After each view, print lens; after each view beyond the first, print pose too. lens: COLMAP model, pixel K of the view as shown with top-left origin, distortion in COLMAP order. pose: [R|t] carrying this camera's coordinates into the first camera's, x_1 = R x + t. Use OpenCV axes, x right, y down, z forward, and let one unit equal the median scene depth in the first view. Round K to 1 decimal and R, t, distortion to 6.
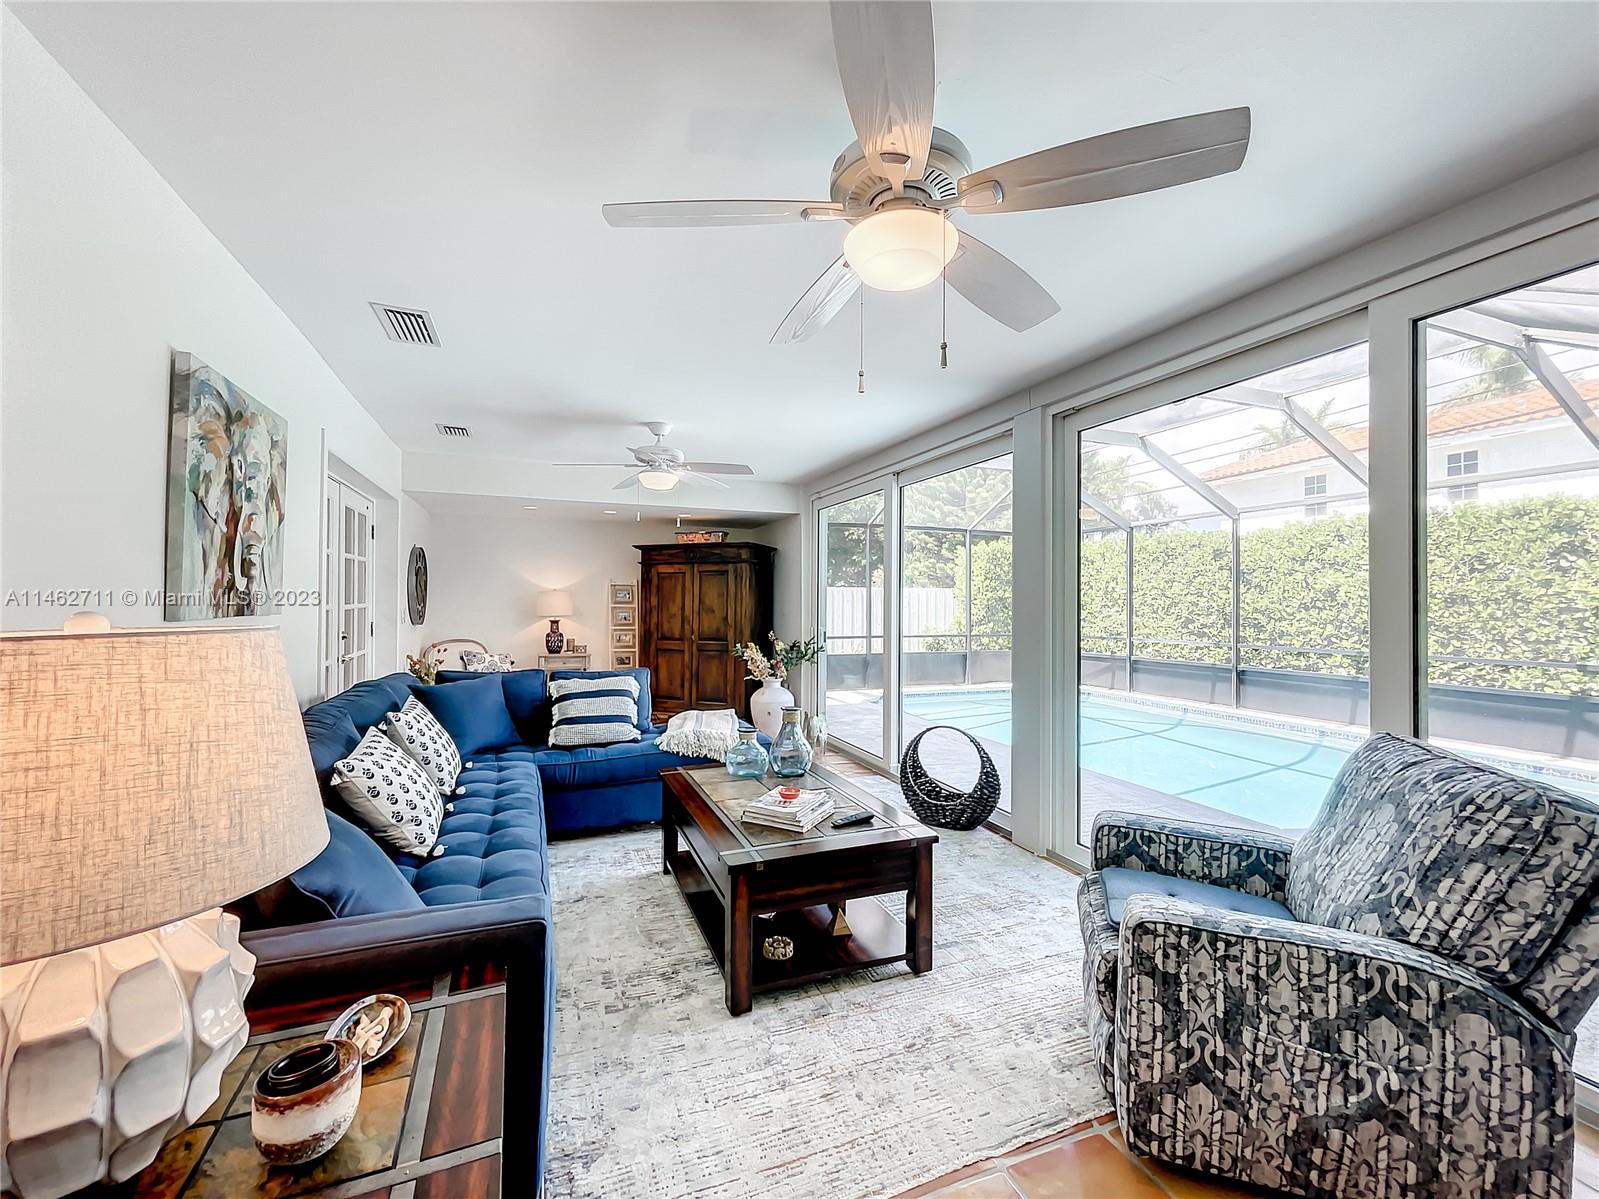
lens RADIAL K [[650.6, 0, 819.8], [0, 650.6, 593.6], [0, 0, 1]] dist [0.002470, 0.000024]
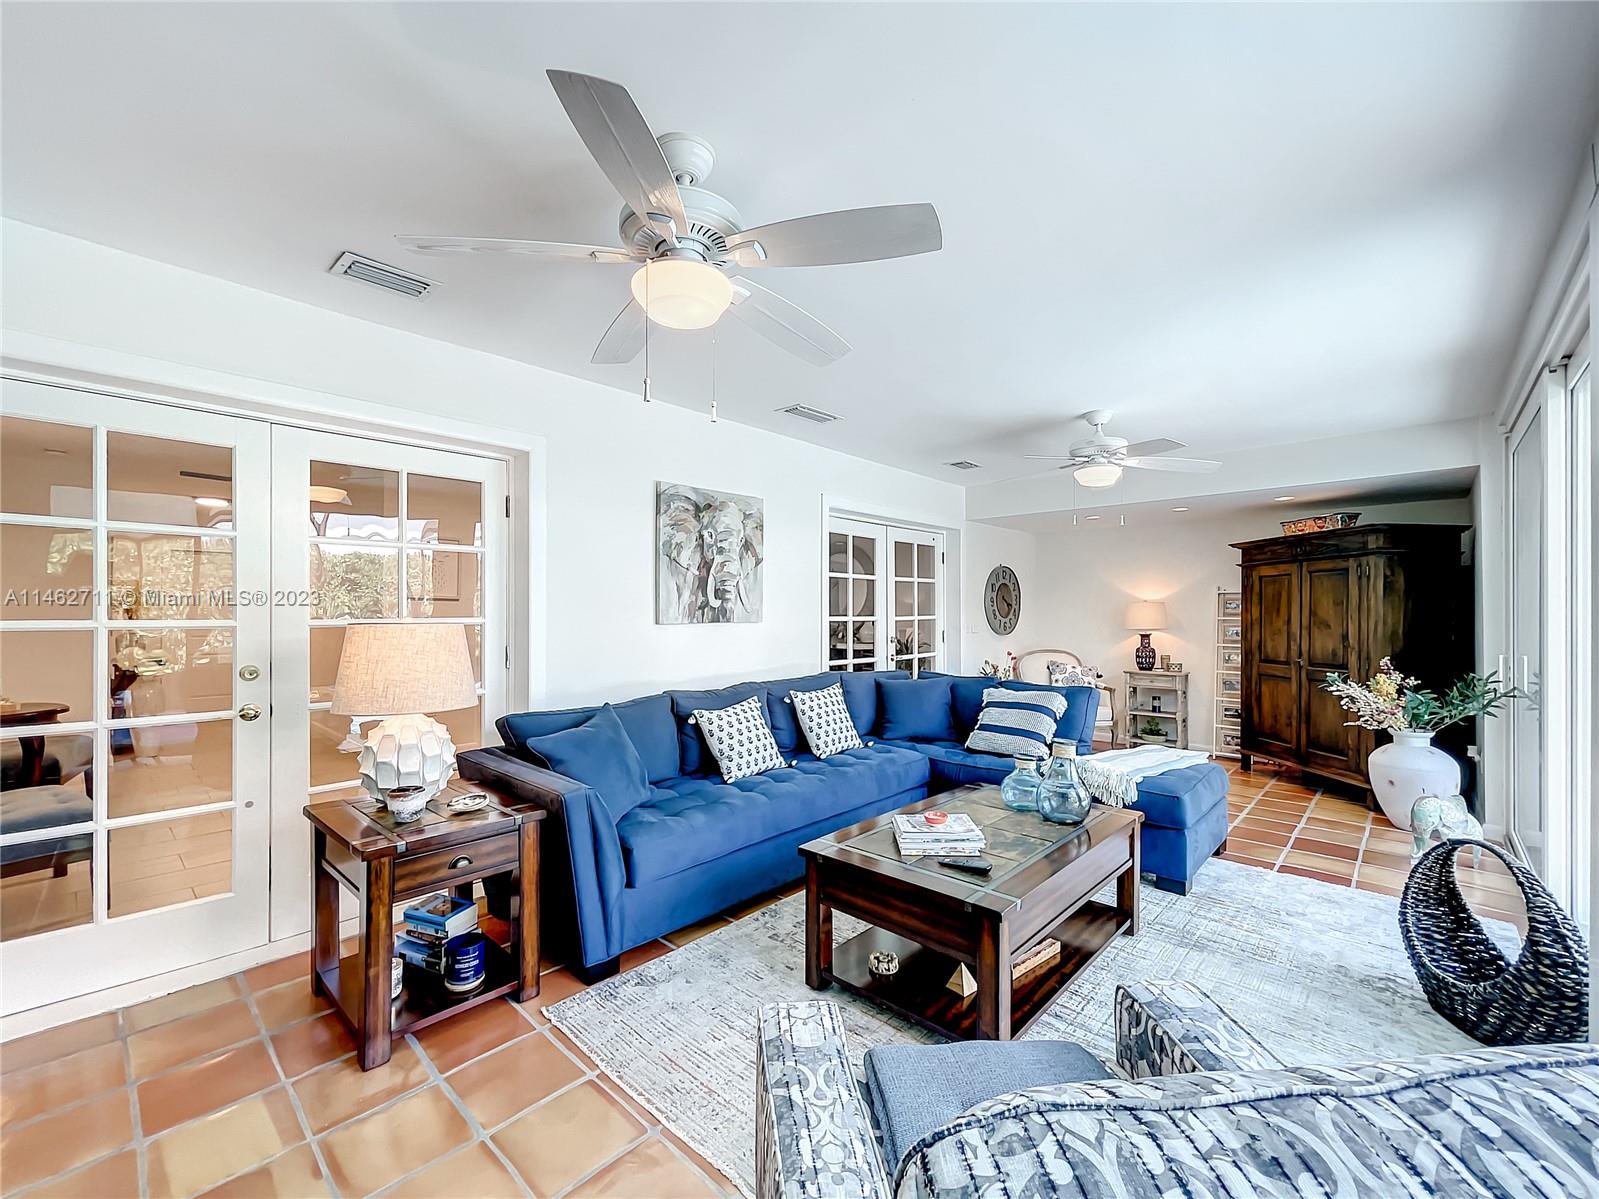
lens RADIAL K [[691.2, 0, 800.2], [0, 691.2, 607.2], [0, 0, 1]] dist [0.021995, -0.000025]
pose [[0.413142, -0.012585, -0.910579, 0.429735], [0.013798, 0.999876, -0.007558, 0.005842], [0.910562, -0.009442, 0.413265, 0.228069]]
